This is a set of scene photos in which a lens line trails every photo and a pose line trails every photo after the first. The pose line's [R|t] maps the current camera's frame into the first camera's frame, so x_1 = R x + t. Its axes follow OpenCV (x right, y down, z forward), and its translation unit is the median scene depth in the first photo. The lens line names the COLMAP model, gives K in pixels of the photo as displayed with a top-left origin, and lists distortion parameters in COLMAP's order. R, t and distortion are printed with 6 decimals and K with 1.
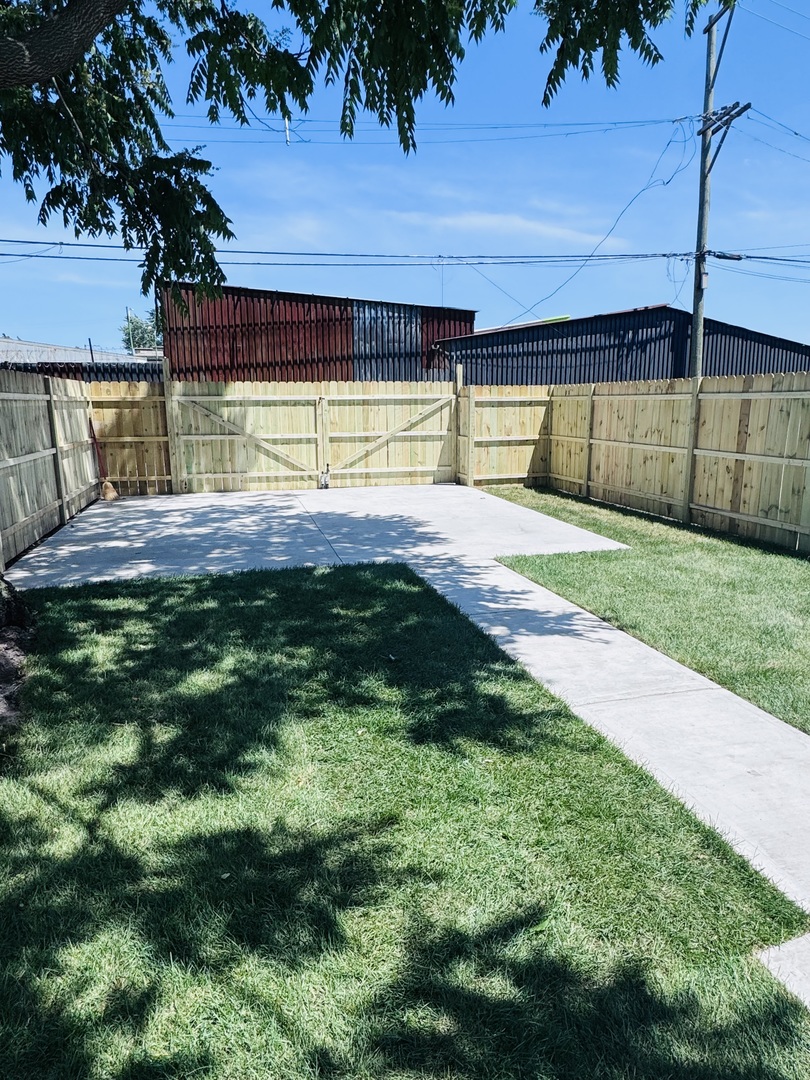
lens RADIAL K [[664.0, 0, 406.9], [0, 664.0, 542.0], [0, 0, 1]] dist [-0.003637, -0.000401]
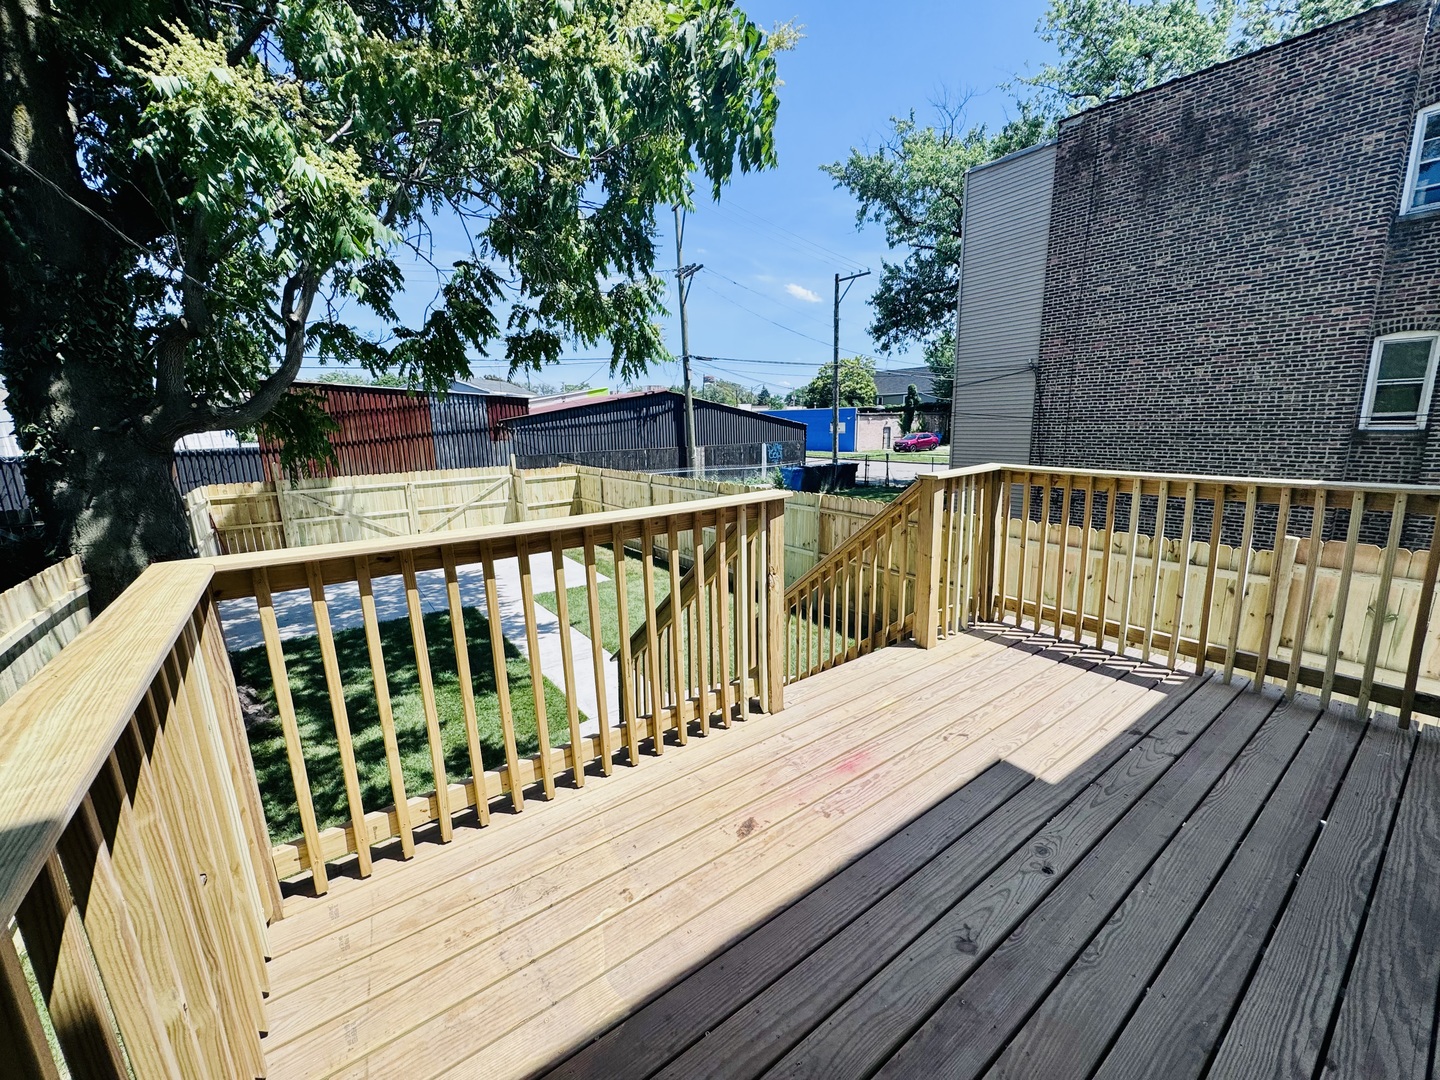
lens RADIAL K [[576.7, 0, 720.0], [0, 576.7, 541.0], [0, 0, 1]] dist [-0.000599, 0.000102]
pose [[0.933830, -0.088044, 0.346713, 0.048185], [0.087898, 0.995998, 0.016180, -0.056716], [-0.346750, 0.015366, 0.937832, -0.346884]]
